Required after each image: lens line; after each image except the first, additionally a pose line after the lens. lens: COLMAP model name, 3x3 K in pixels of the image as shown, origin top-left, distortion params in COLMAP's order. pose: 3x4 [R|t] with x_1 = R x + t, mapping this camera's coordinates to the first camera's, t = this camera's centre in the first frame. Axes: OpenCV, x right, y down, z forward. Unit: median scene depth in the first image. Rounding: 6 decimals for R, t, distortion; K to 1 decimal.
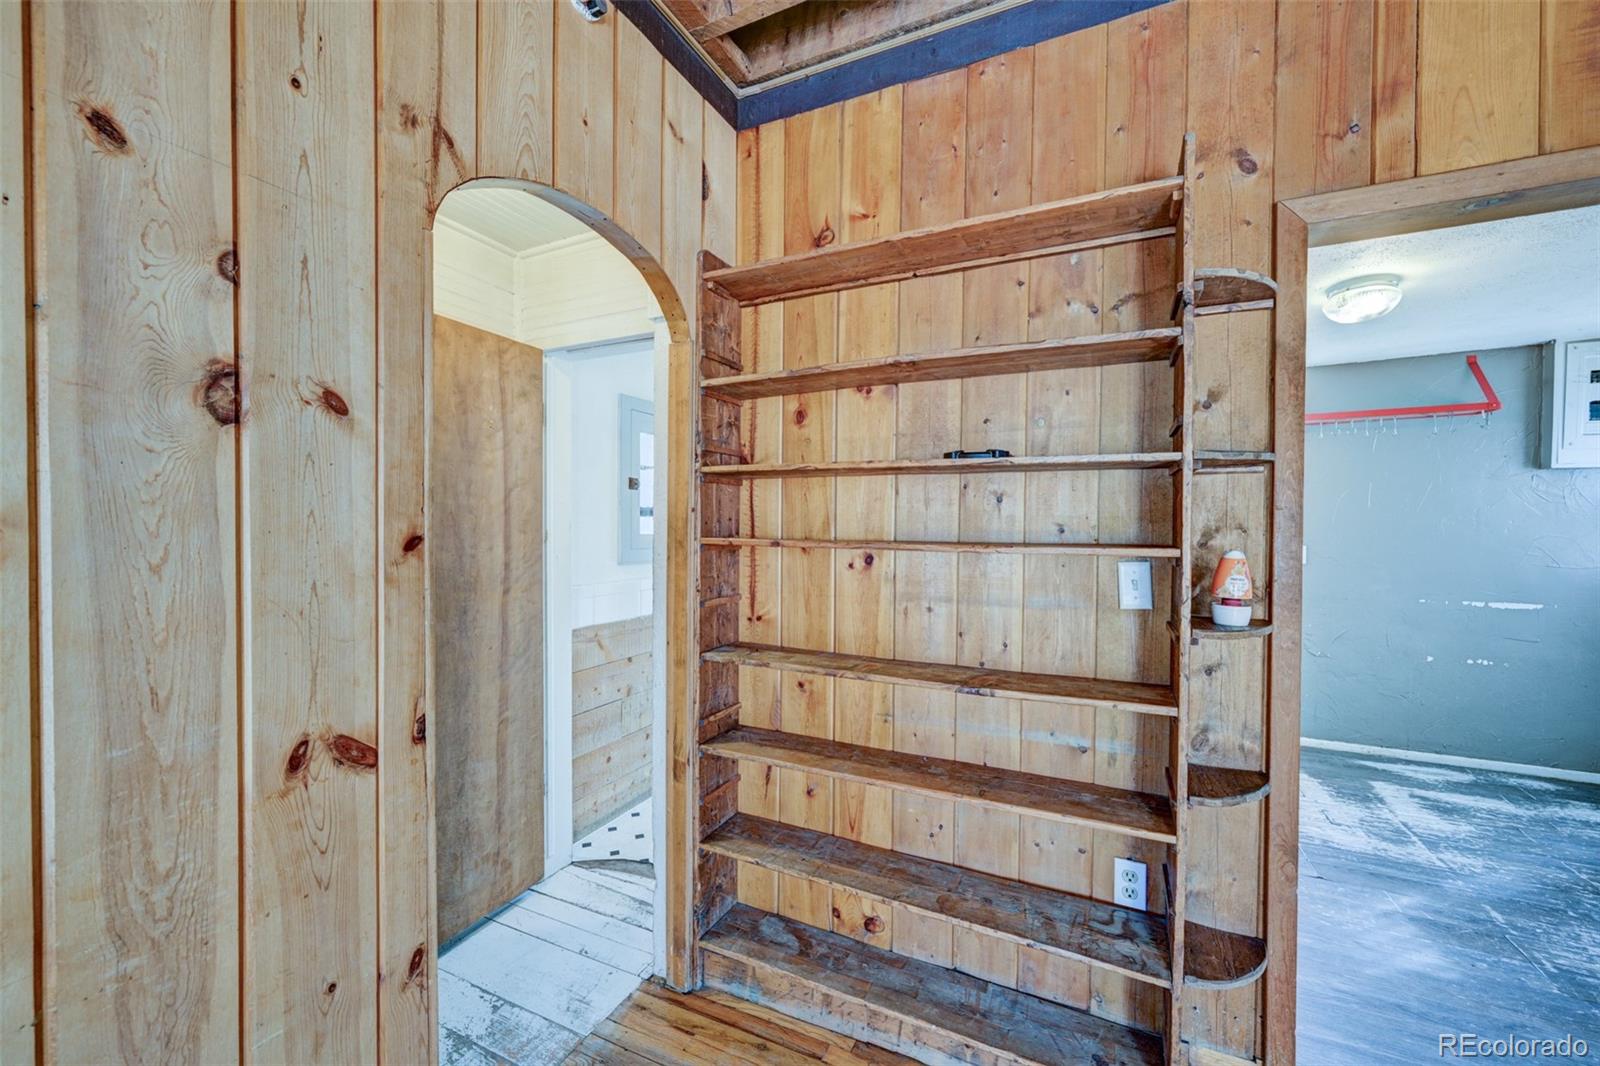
lens RADIAL K [[630.2, 0, 805.0], [0, 630.2, 535.2], [0, 0, 1]] dist [-0.000597, 0.000415]
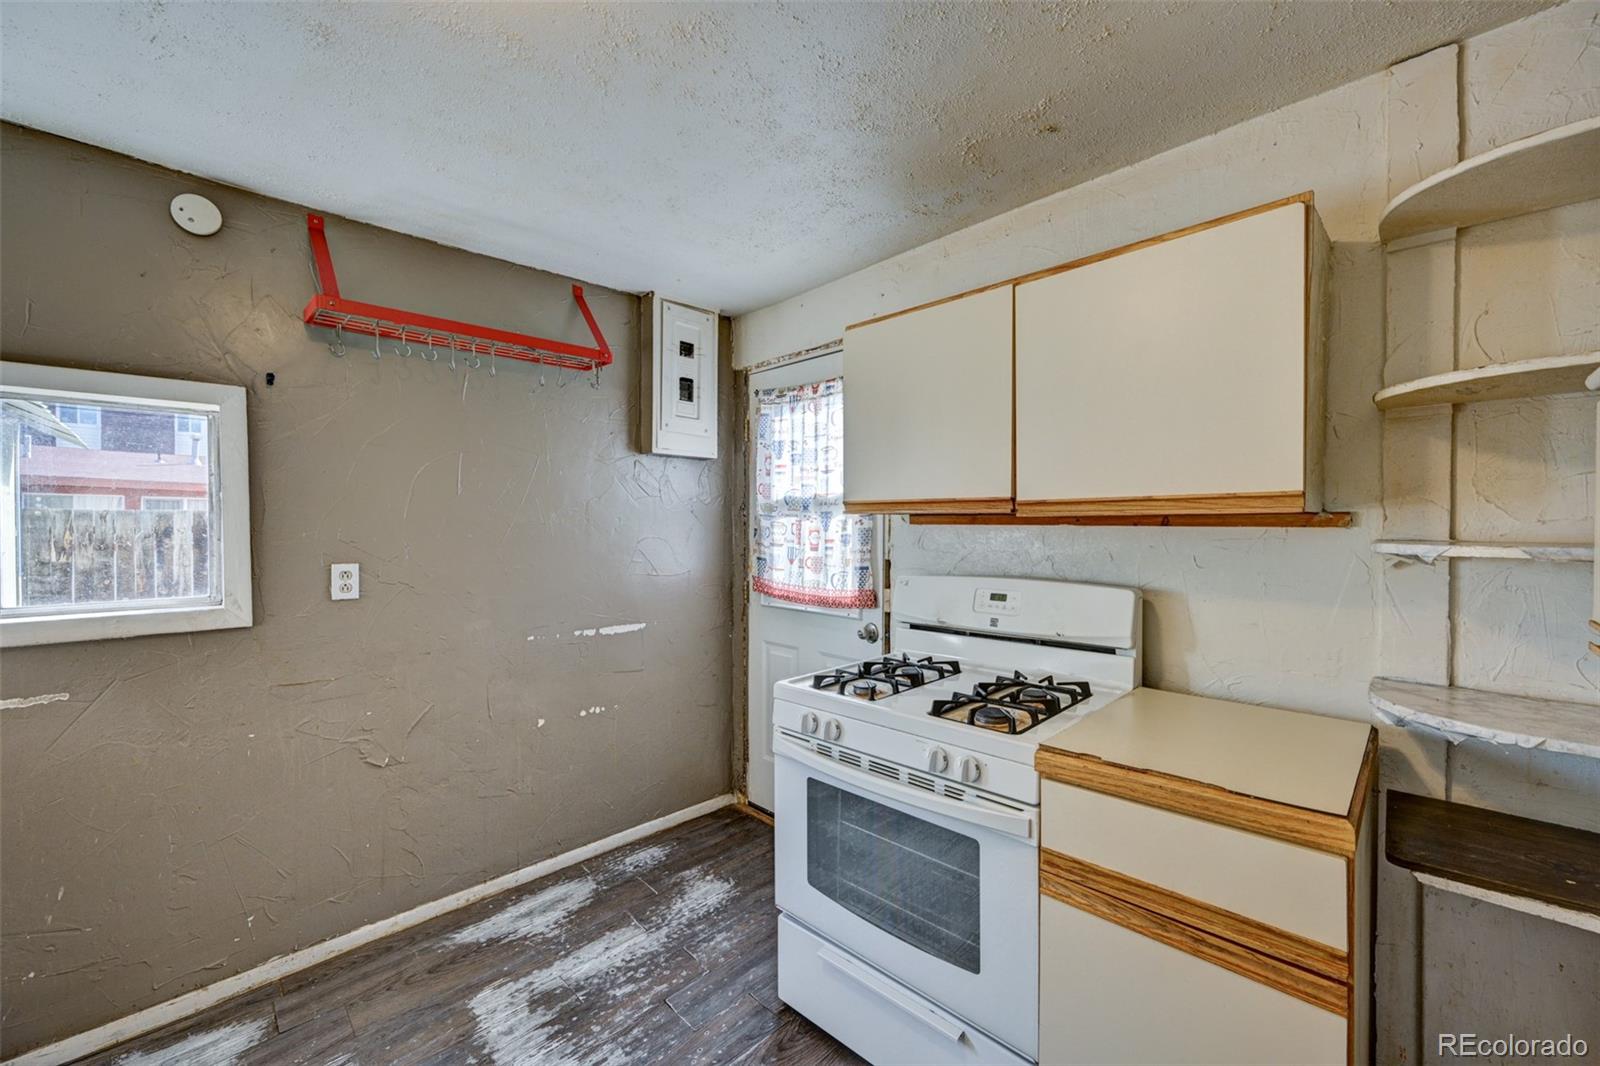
lens RADIAL K [[630.2, 0, 805.0], [0, 630.2, 535.2], [0, 0, 1]] dist [-0.000597, 0.000415]
pose [[0.341107, -0.019236, 0.939828, 0.898690], [0.011689, 0.999800, 0.016221, -0.023510], [-0.939952, 0.005452, 0.341264, 0.986987]]
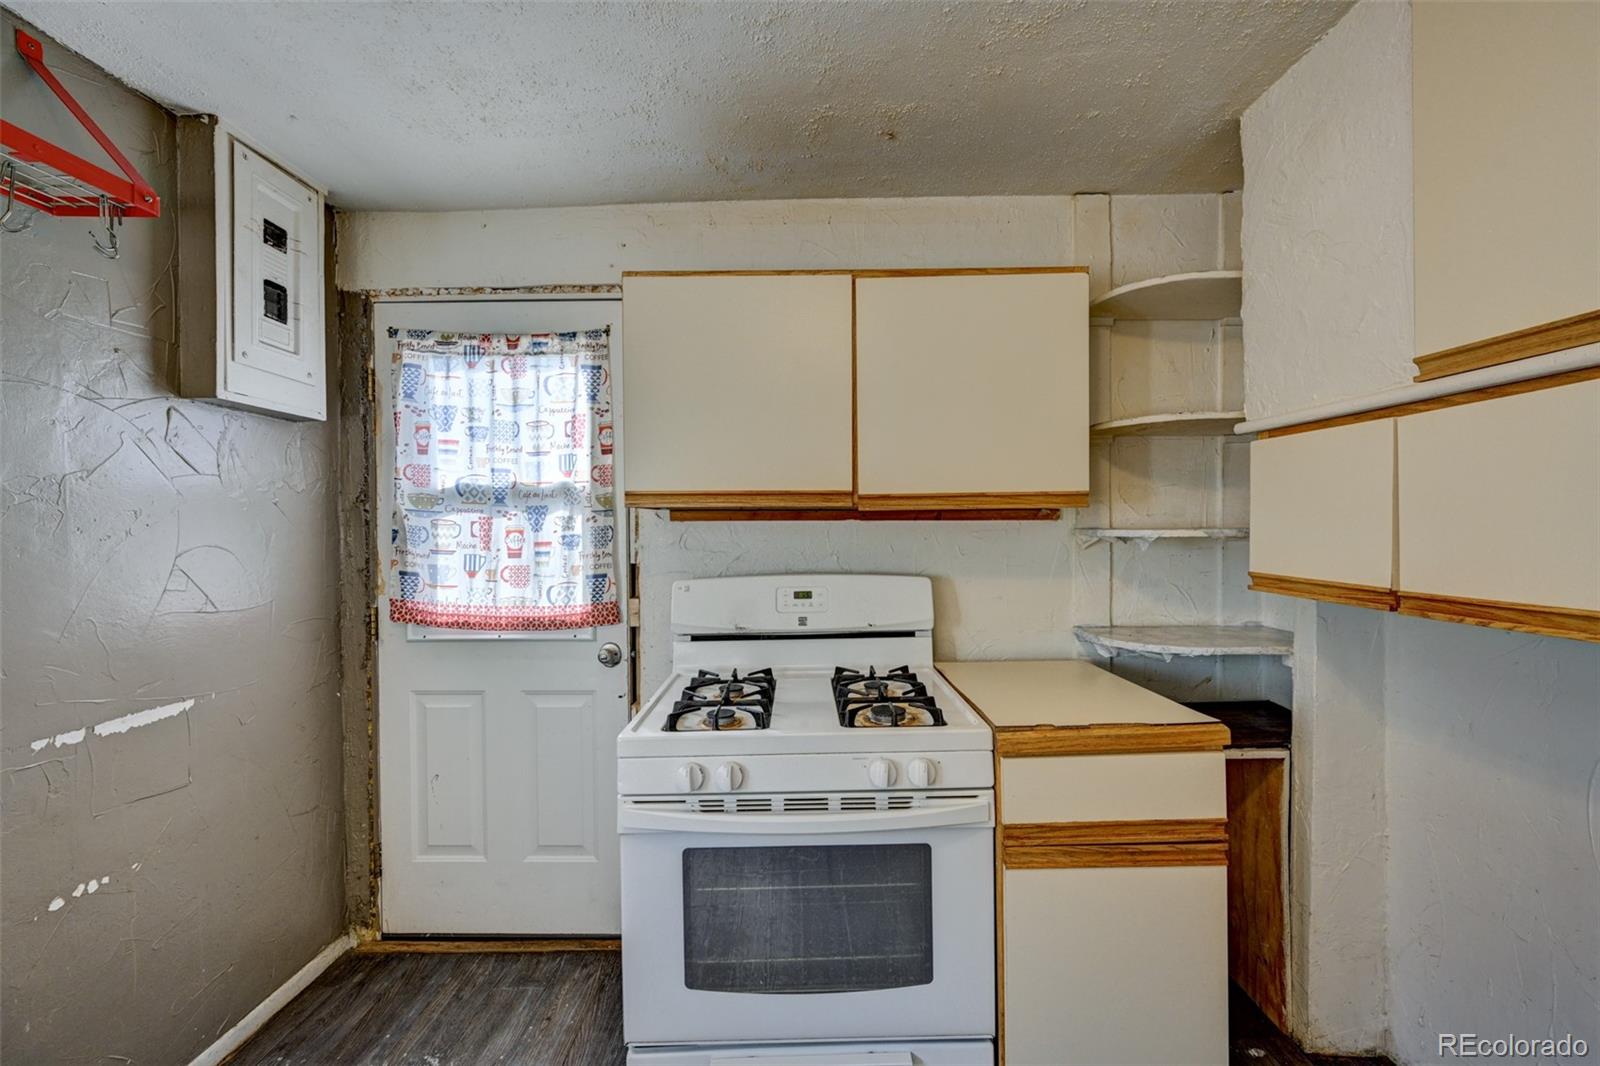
lens RADIAL K [[633.9, 0, 805.4], [0, 633.9, 534.6], [0, 0, 1]] dist [0.001038, 0.000563]
pose [[-0.415151, -0.011142, 0.909684, 1.062241], [0.017932, 0.999631, 0.020427, -0.017515], [-0.909576, 0.024793, -0.414798, 1.457190]]
